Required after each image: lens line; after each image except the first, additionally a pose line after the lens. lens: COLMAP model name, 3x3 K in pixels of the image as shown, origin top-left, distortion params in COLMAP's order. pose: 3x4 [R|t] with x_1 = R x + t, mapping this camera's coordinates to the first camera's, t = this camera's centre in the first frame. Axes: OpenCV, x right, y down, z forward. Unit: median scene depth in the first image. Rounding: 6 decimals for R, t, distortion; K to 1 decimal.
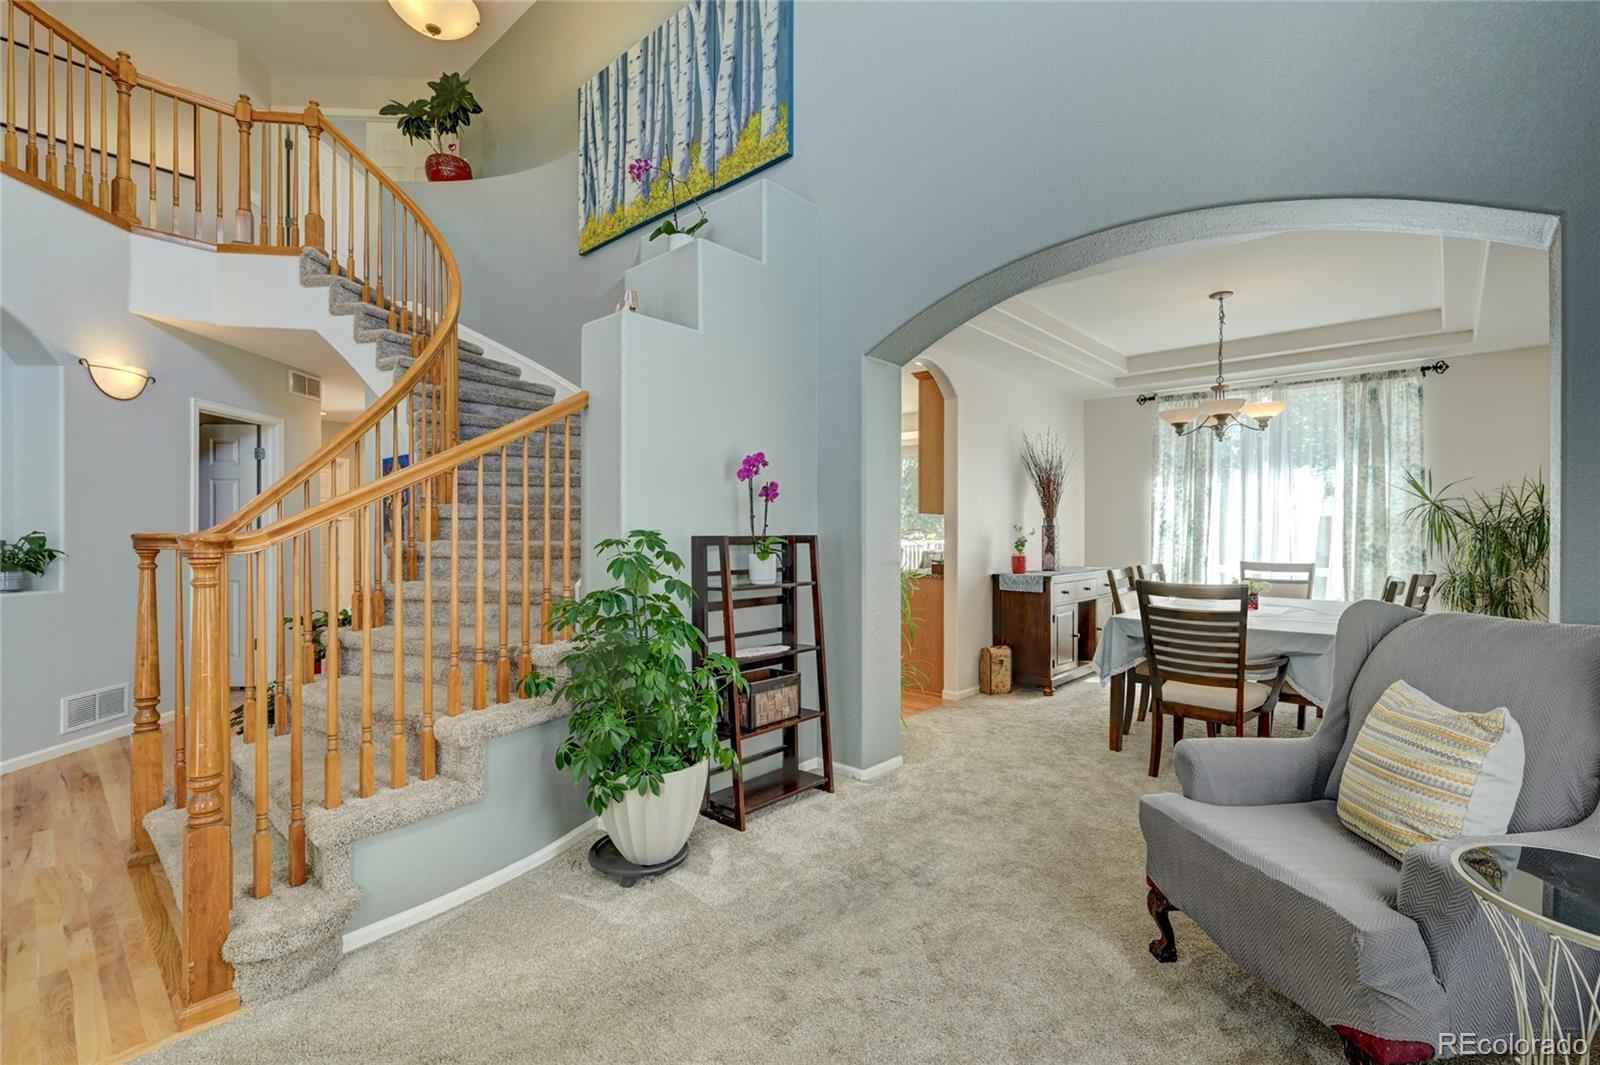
lens RADIAL K [[703.2, 0, 793.3], [0, 703.2, 531.3], [0, 0, 1]] dist [-0.001230, 0.000248]
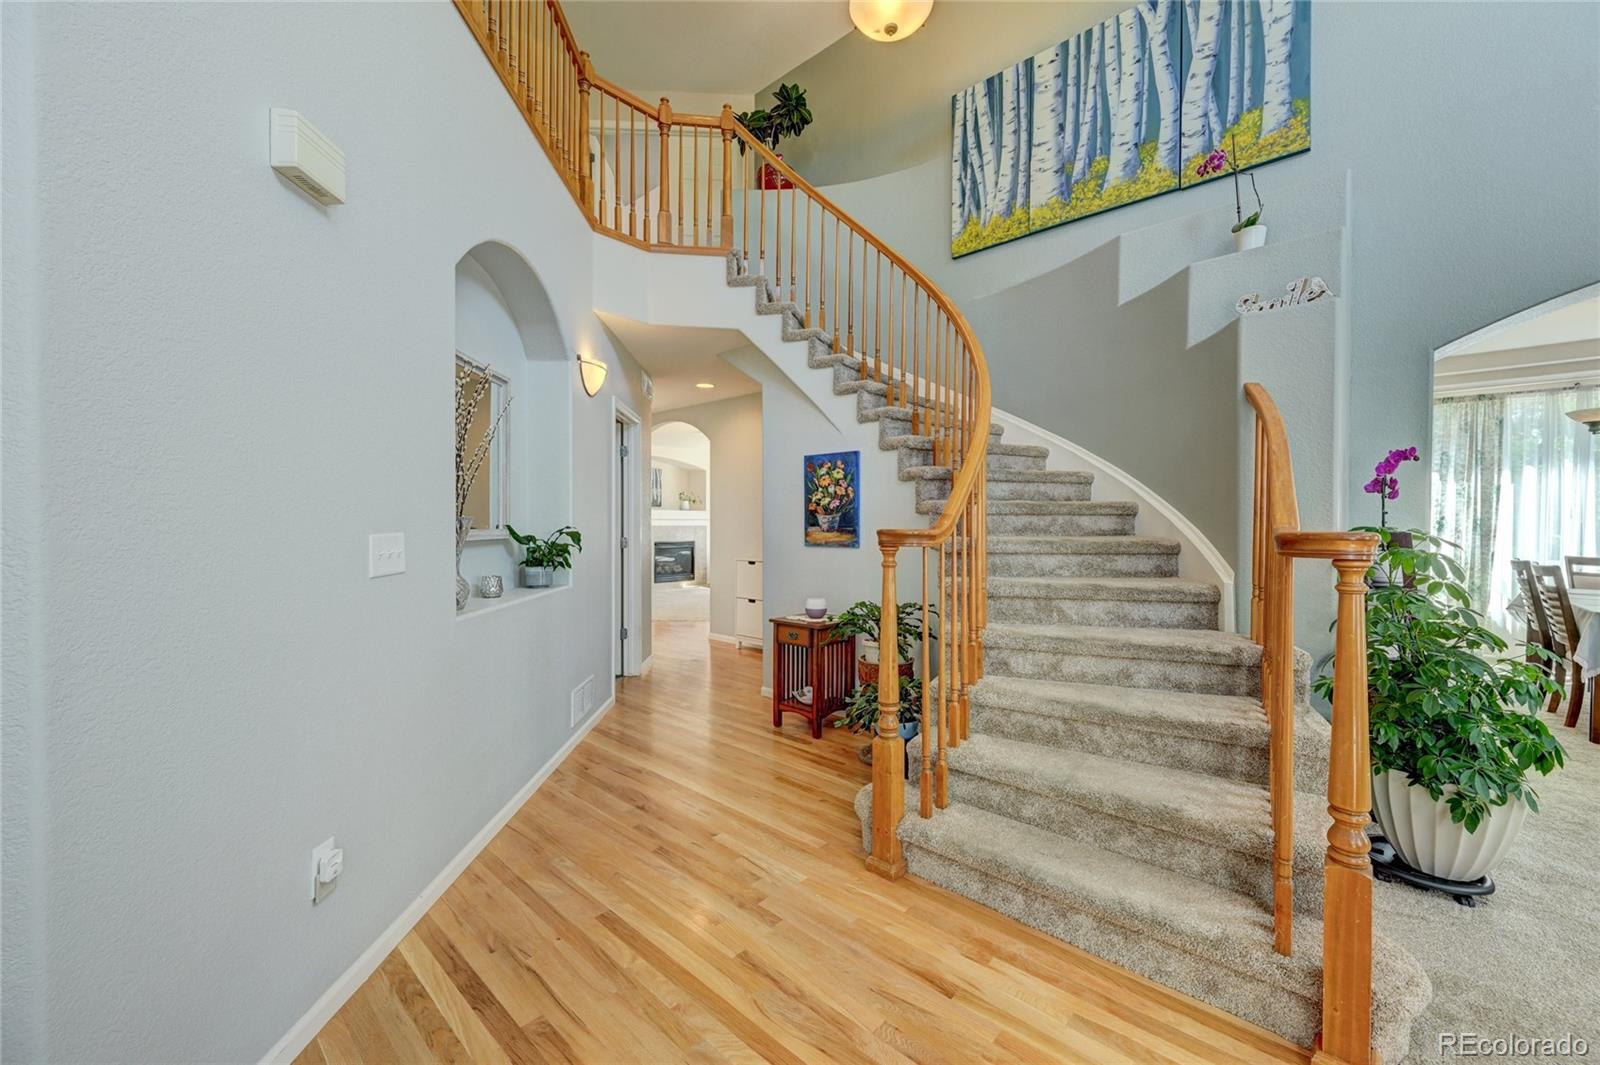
lens RADIAL K [[630.2, 0, 801.7], [0, 630.2, 532.5], [0, 0, 1]] dist [-0.003941, 0.000564]
pose [[0.999999, -0.000118, 0.001026, -0.616917], [0.000109, 0.999960, 0.008925, -0.000223], [-0.001027, -0.008925, 0.999960, 0.088642]]
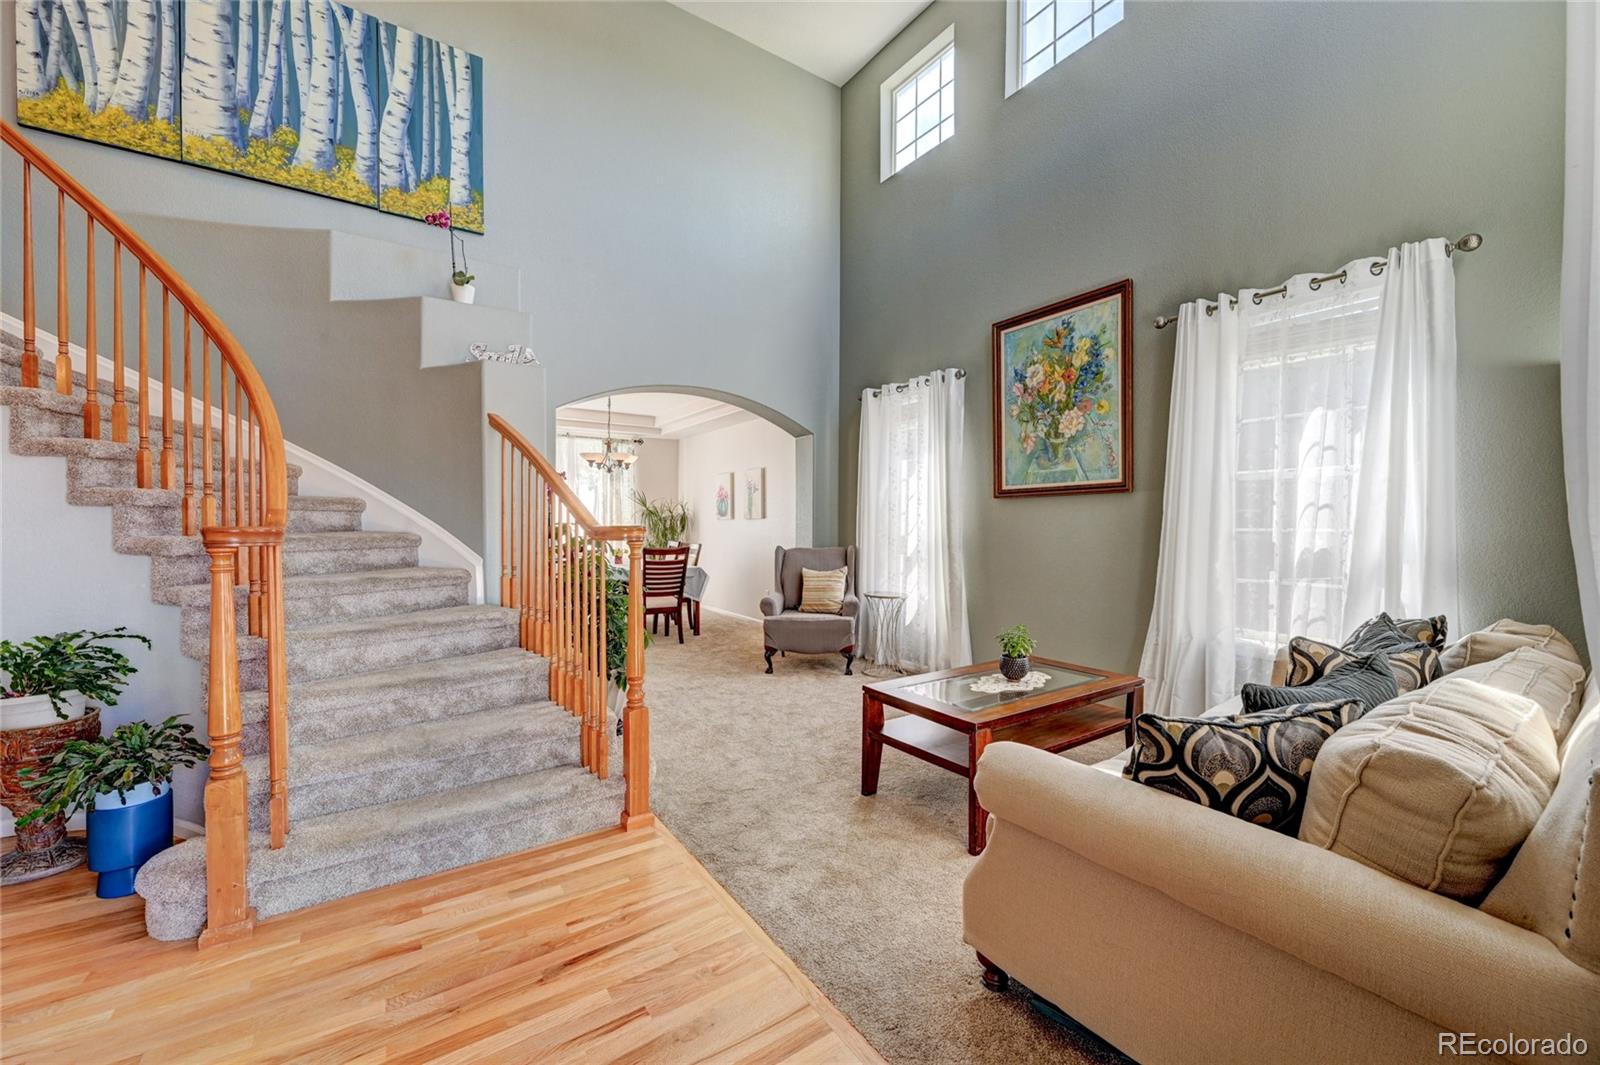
lens RADIAL K [[630.2, 0, 813.3], [0, 630.2, 535.6], [0, 0, 1]] dist [-0.003941, 0.000564]
pose [[0.225670, -0.021472, 0.973967, -0.864232], [0.001085, 0.999762, 0.021789, -0.000914], [-0.974203, -0.003860, 0.225640, 0.114859]]
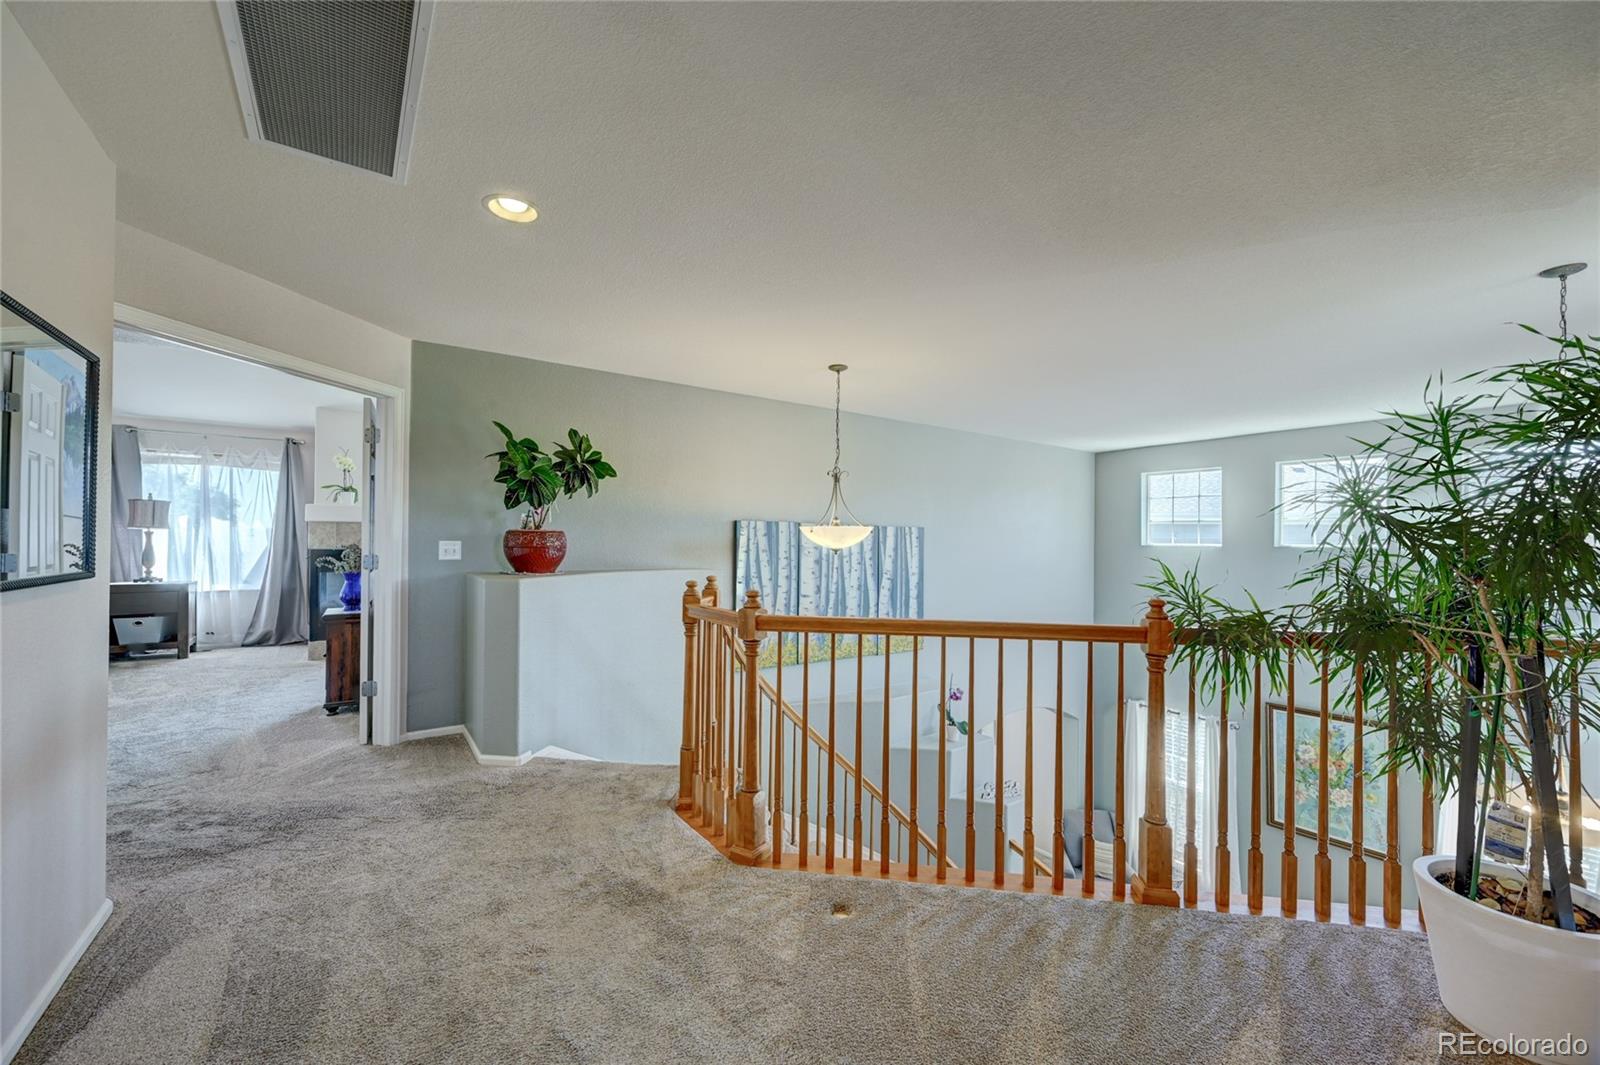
lens RADIAL K [[630.2, 0, 802.6], [0, 630.2, 533.3], [0, 0, 1]] dist [-0.003941, 0.000564]
pose [[0.207197, -0.000330, 0.978299, -1.446458], [-0.005171, 0.999986, 0.001432, -0.716115], [-0.978285, -0.005355, 0.207193, 0.819277]]
